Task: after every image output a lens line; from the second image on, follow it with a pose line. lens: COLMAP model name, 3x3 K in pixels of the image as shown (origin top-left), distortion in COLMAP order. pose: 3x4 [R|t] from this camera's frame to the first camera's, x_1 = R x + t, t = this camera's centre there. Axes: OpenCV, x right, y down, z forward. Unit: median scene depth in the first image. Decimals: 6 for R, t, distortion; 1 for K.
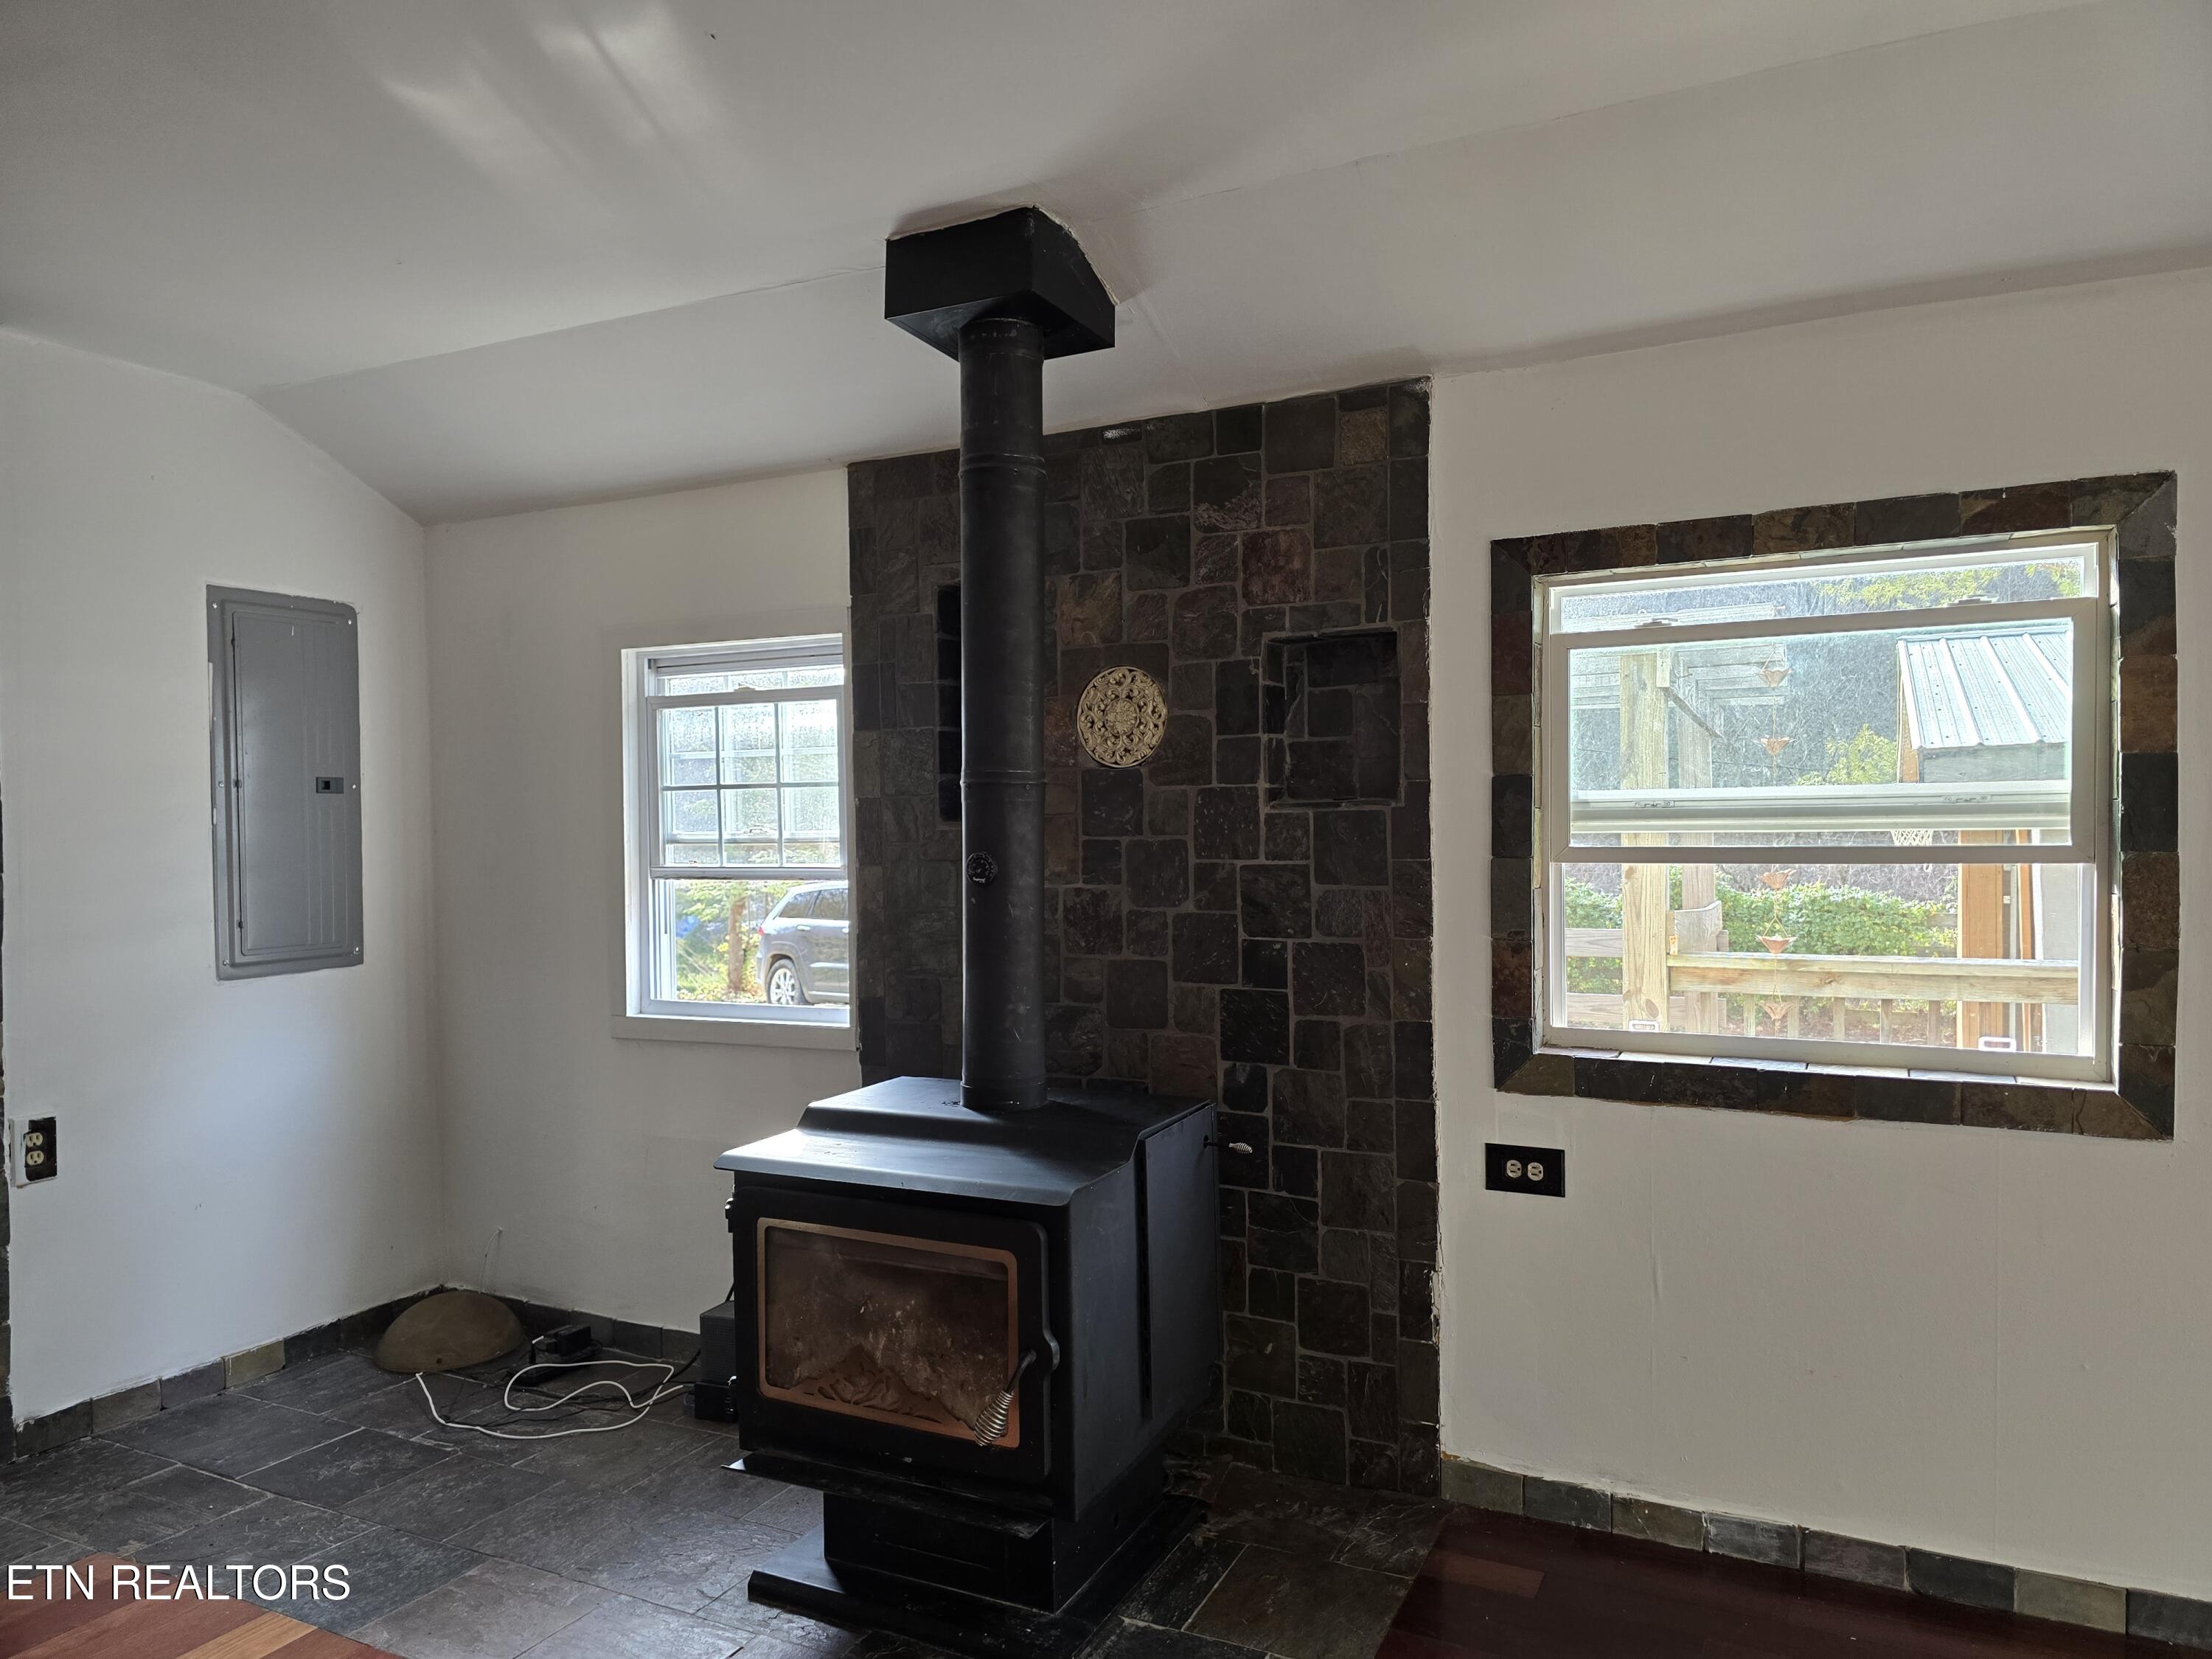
lens RADIAL K [[1498.8, 0, 1096.0], [0, 1498.8, 850.4], [0, 0, 1]] dist [0.072089, -0.058214]
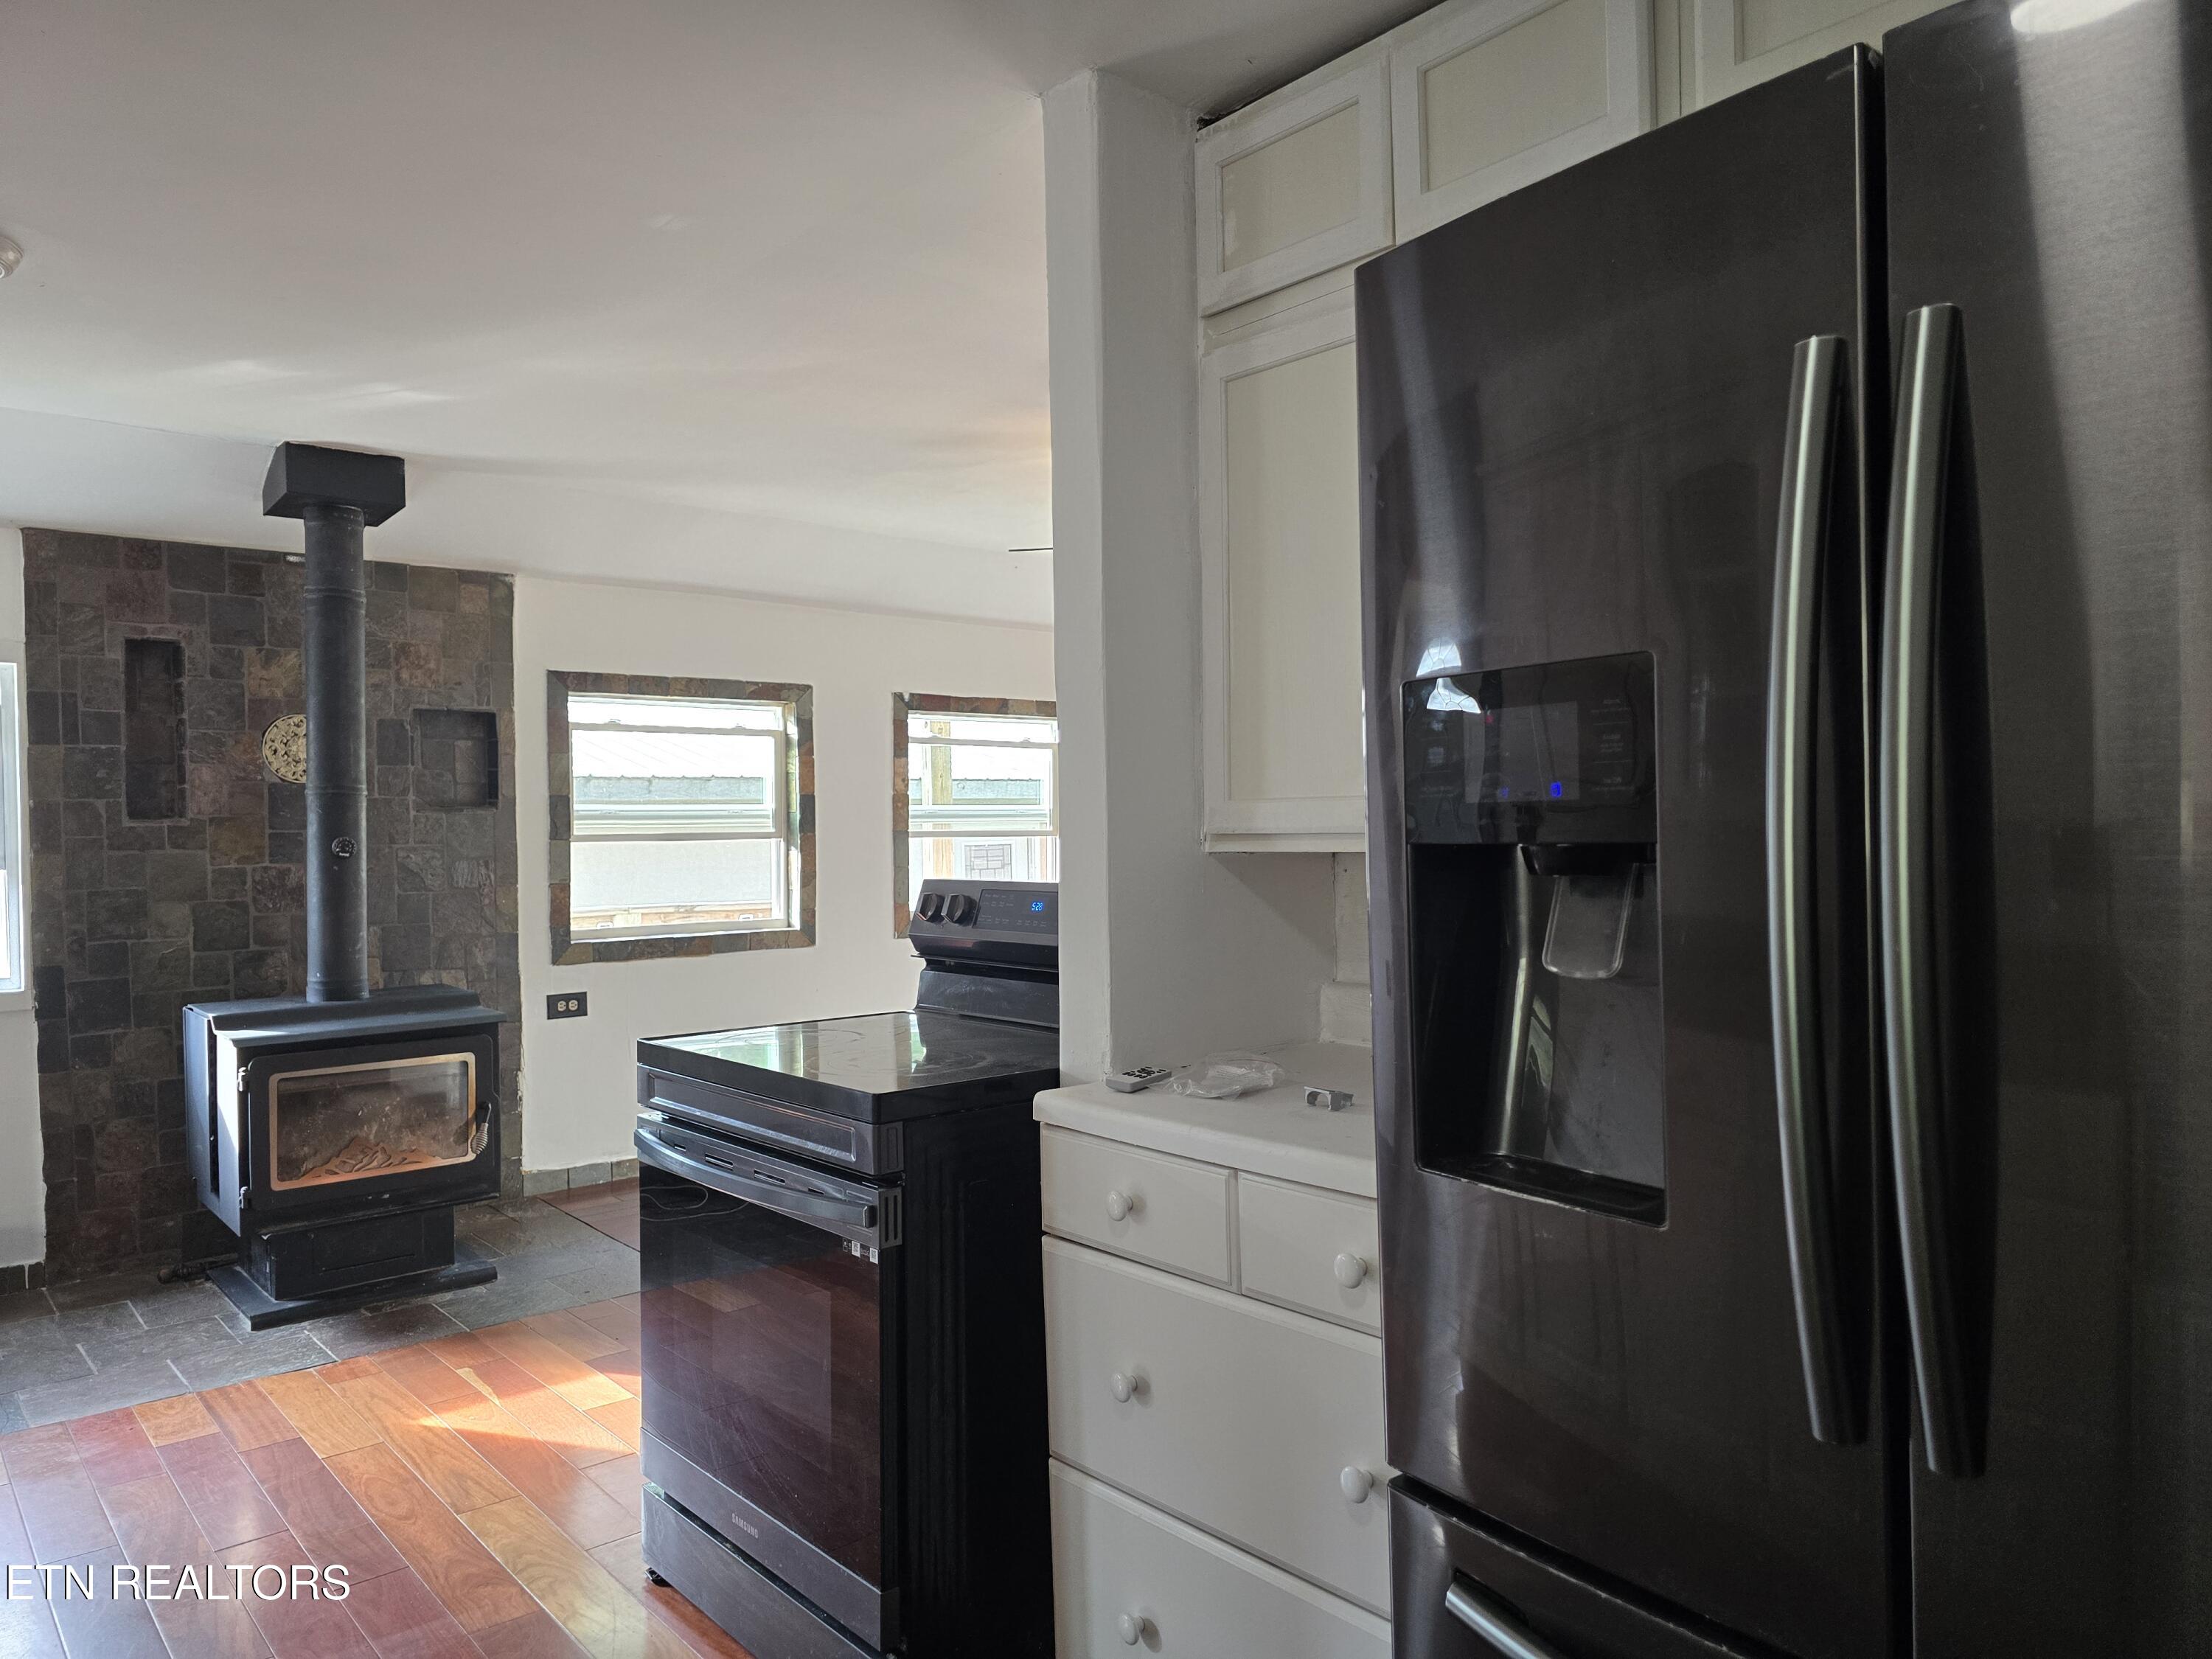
lens RADIAL K [[1507.2, 0, 1107.0], [0, 1507.2, 846.7], [0, 0, 1]] dist [0.169143, -0.237805]
pose [[0.375815, -0.009471, 0.926646, -1.198166], [0.024342, 0.999704, 0.000345, 0.028670], [-0.926375, 0.022426, 0.375934, -0.334797]]
